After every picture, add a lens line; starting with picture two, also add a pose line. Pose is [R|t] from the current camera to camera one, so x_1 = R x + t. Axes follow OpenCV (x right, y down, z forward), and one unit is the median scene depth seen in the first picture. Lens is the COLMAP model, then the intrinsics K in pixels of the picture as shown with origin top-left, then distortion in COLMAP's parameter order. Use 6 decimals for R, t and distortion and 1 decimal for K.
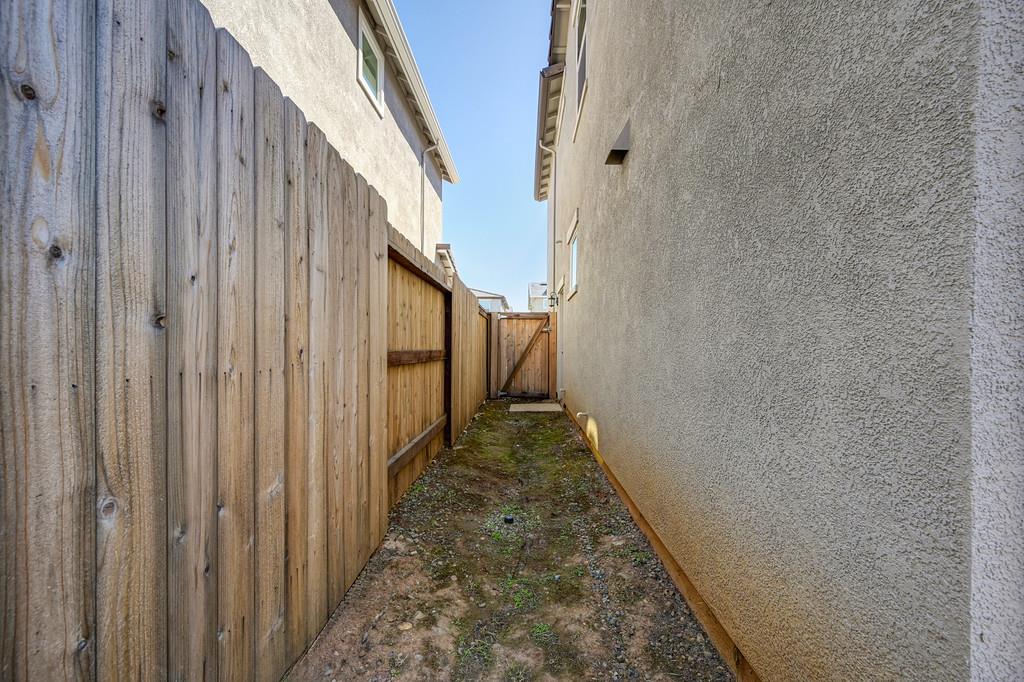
lens RADIAL K [[435.0, 0, 506.4], [0, 435.0, 349.7], [0, 0, 1]] dist [-0.000953, 0.000041]
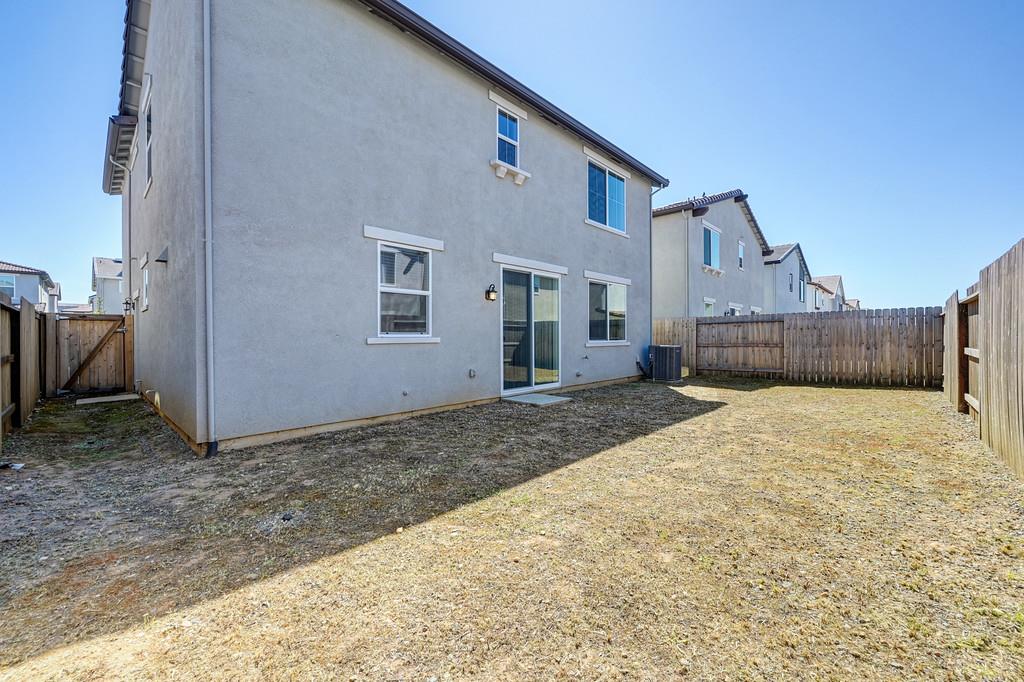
lens RADIAL K [[403.8, 0, 510.4], [0, 403.8, 336.6], [0, 0, 1]] dist [-0.000561, -0.000097]
pose [[0.657837, -0.010844, 0.753082, -0.031981], [0.015549, 0.999879, 0.000815, -0.014984], [-0.752999, 0.011174, 0.657926, -0.448926]]
